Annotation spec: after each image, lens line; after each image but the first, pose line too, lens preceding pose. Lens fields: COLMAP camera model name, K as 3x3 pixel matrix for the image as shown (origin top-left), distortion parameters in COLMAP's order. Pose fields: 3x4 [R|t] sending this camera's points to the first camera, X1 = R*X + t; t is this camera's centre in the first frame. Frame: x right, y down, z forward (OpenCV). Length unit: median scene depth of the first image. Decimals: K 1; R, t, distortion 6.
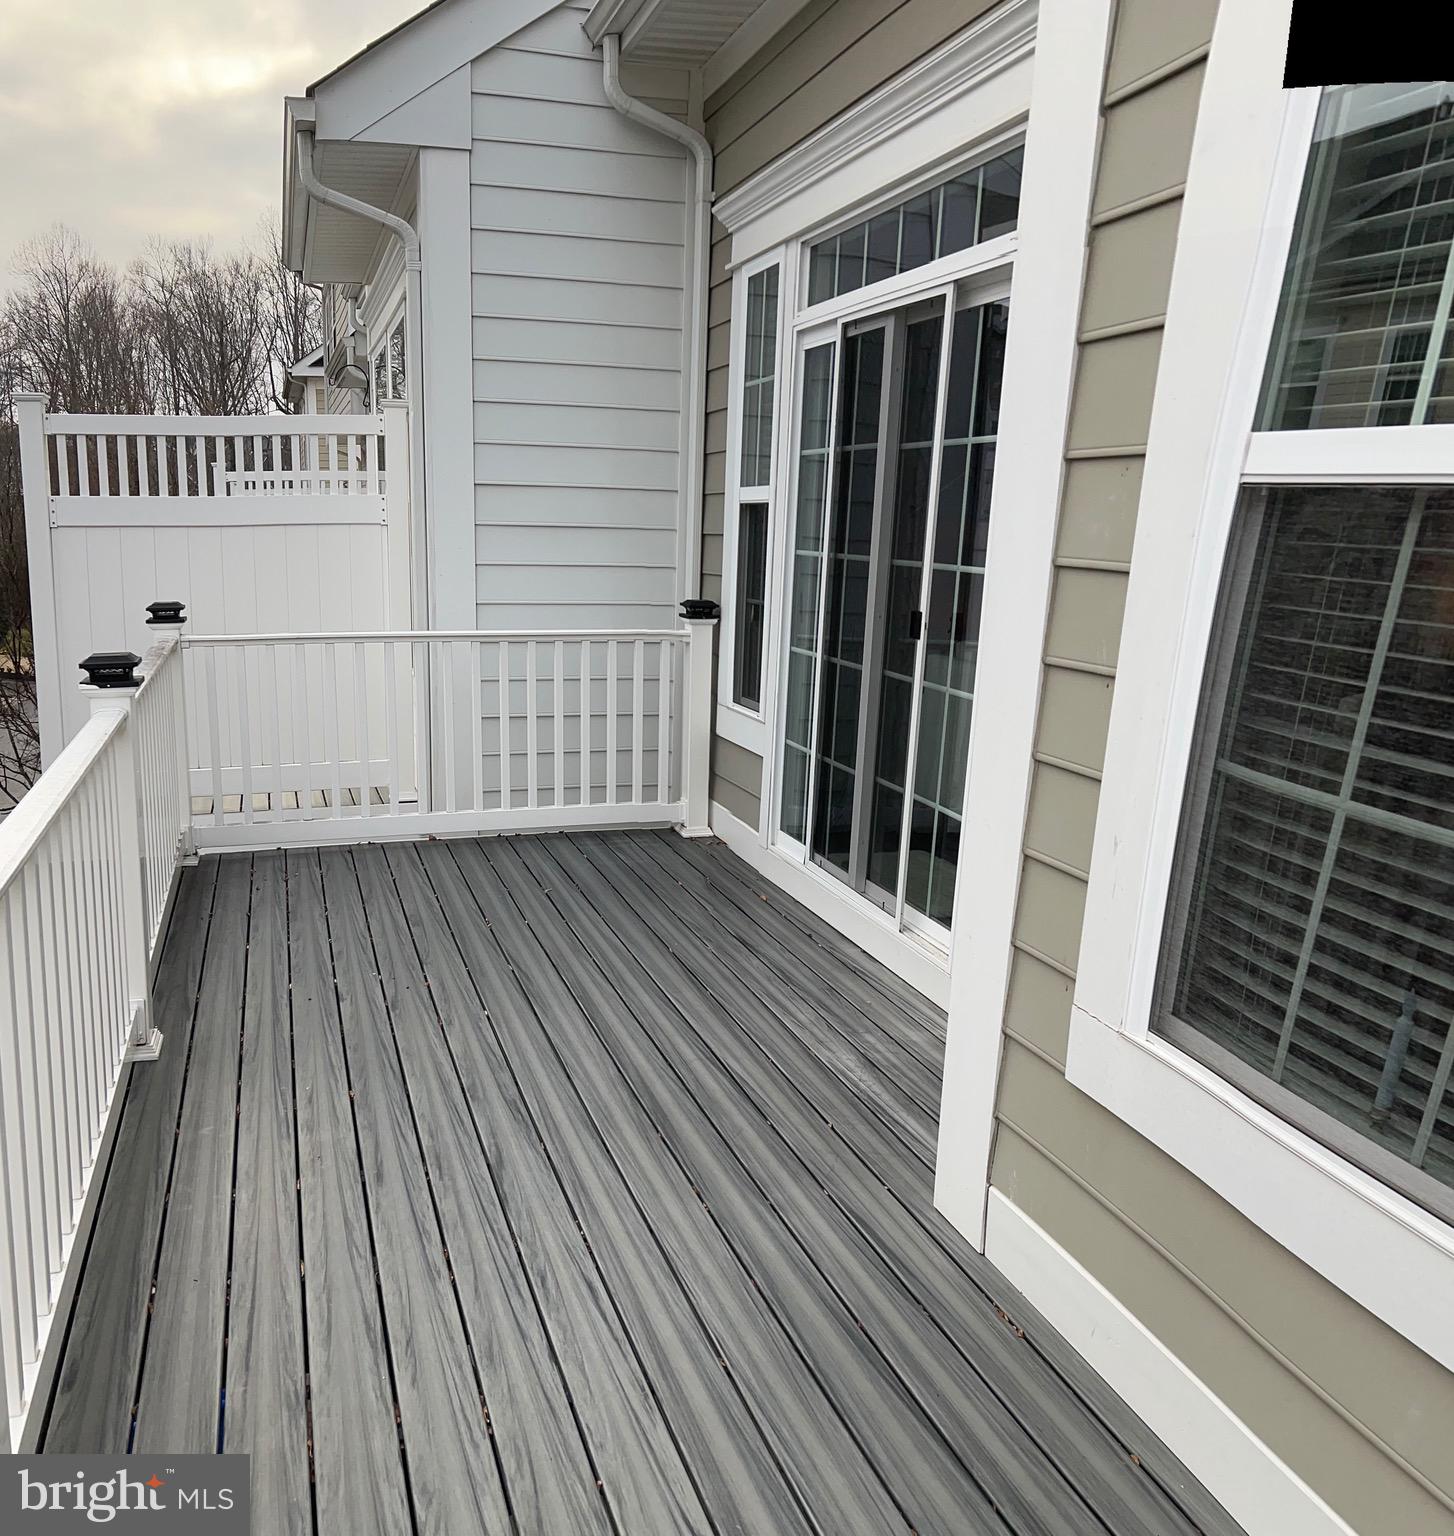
lens RADIAL K [[1361.5, 0, 727.5], [0, 1361.5, 767.9], [0, 0, 1]] dist [0.002337, 0.001390]
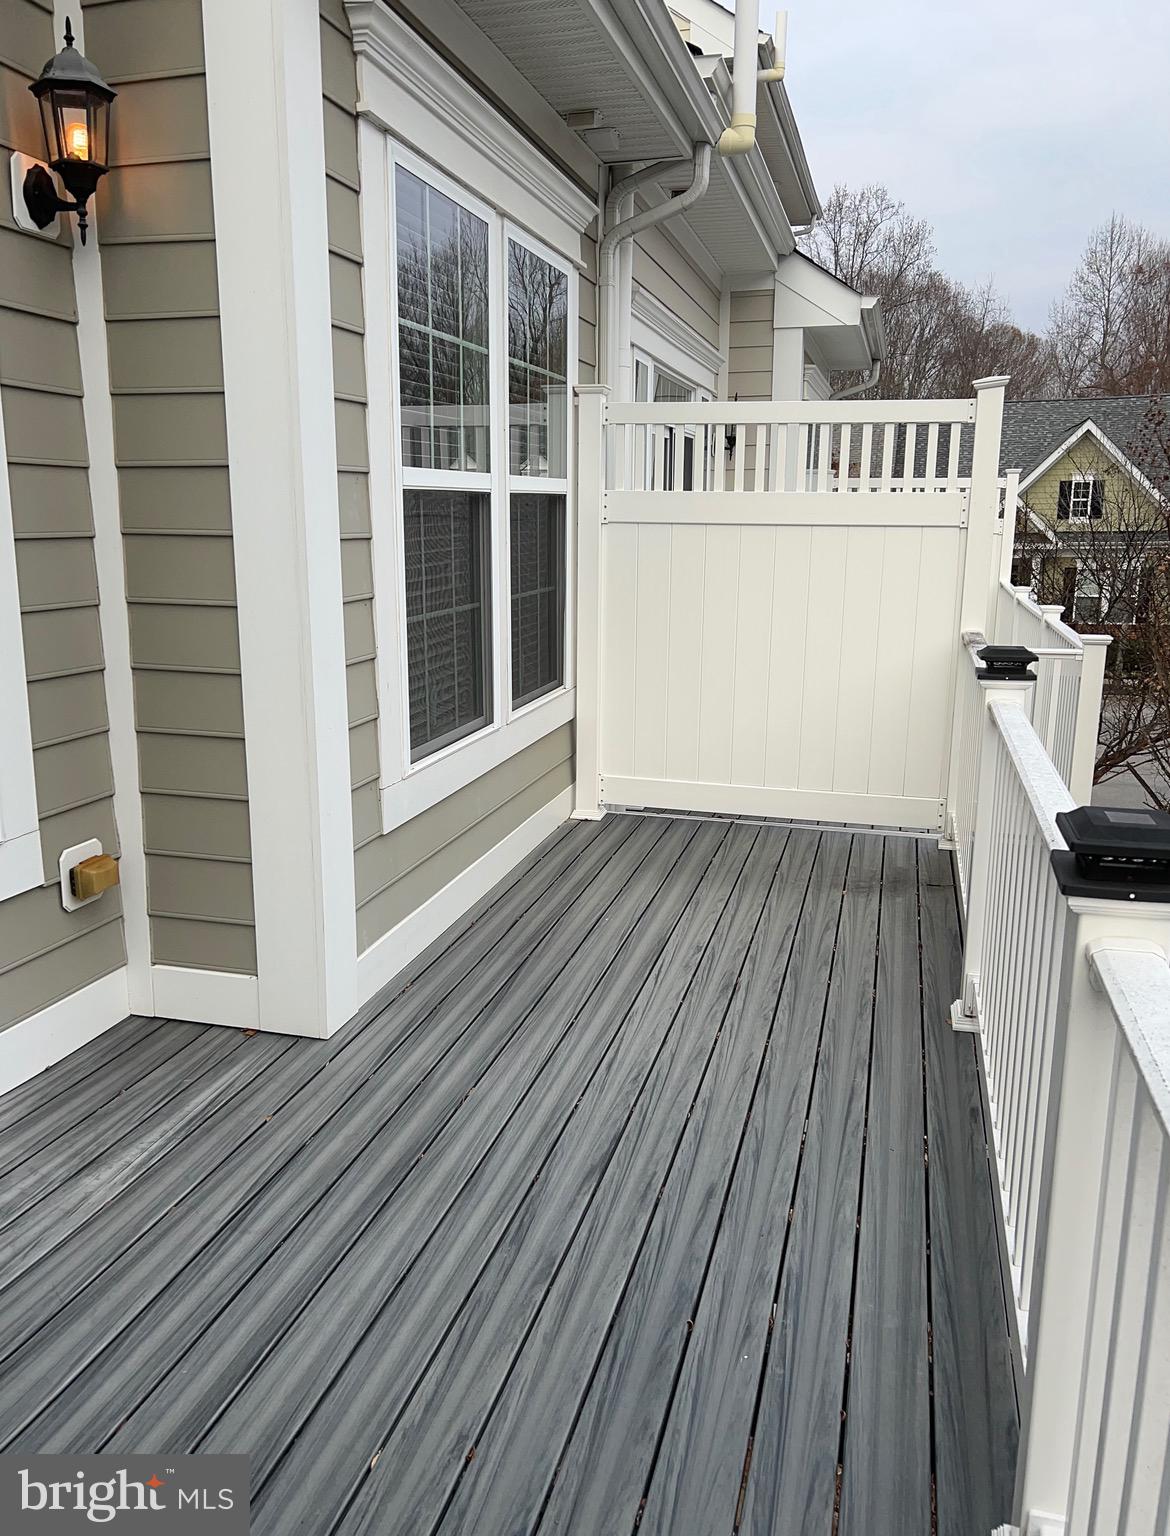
lens RADIAL K [[1195.1, 0, 585.2], [0, 1195.1, 769.0], [0, 0, 1]] dist [0.002229, 0.000092]
pose [[-0.837395, -0.135282, 0.529592, -0.671289], [0.077553, 0.929681, 0.360111, -0.330688], [-0.541068, 0.342626, -0.768019, 1.818465]]
